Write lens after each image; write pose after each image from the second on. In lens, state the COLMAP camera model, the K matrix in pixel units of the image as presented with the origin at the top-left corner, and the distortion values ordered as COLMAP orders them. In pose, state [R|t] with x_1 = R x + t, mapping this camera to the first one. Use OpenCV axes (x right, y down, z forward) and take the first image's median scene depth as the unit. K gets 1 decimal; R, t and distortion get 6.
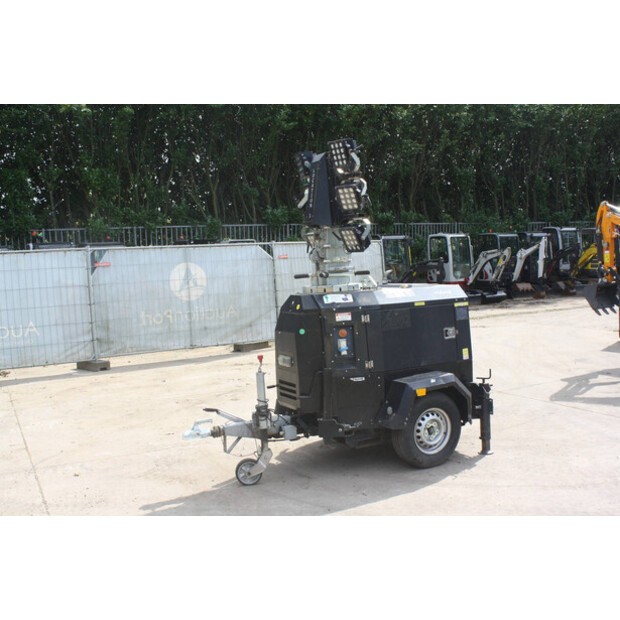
lens RADIAL K [[698.0, 0, 297.3], [0, 698.0, 330.8], [0, 0, 1]] dist [-0.115310, 0.013585]
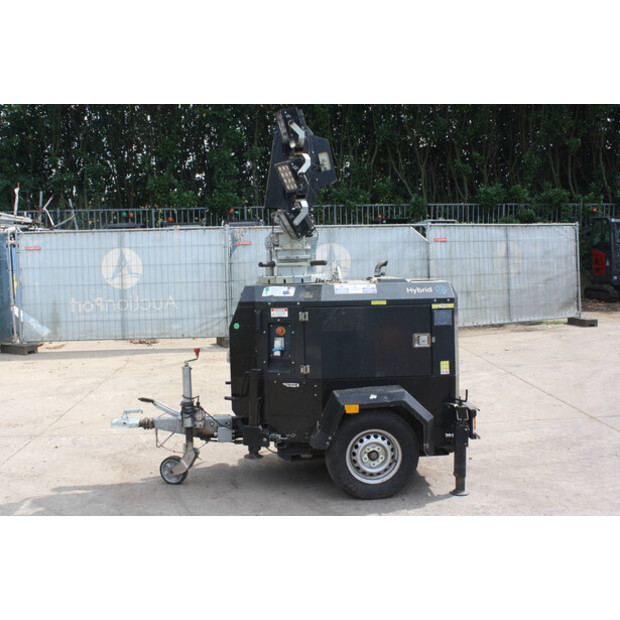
lens RADIAL K [[698.0, 0, 297.3], [0, 698.0, 330.8], [0, 0, 1]] dist [-0.115310, 0.013585]
pose [[0.906828, 0.074308, -0.414898, 0.445308], [-0.060863, 0.997106, 0.045557, -0.037967], [0.417083, -0.016060, 0.908727, 0.207145]]
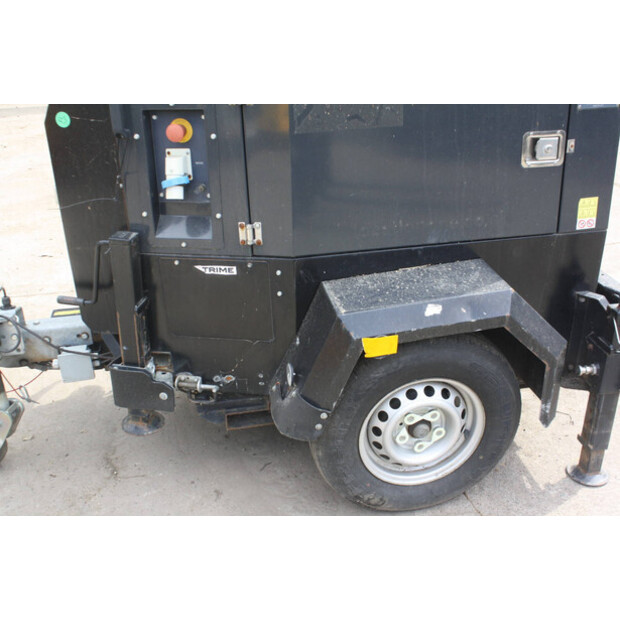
lens RADIAL K [[698.0, 0, 297.3], [0, 698.0, 330.8], [0, 0, 1]] dist [-0.115310, 0.013585]
pose [[0.949971, 0.166940, -0.263980, 0.218892], [-0.043694, 0.907897, 0.416910, -0.049160], [0.309265, -0.384518, 0.869770, 0.688929]]
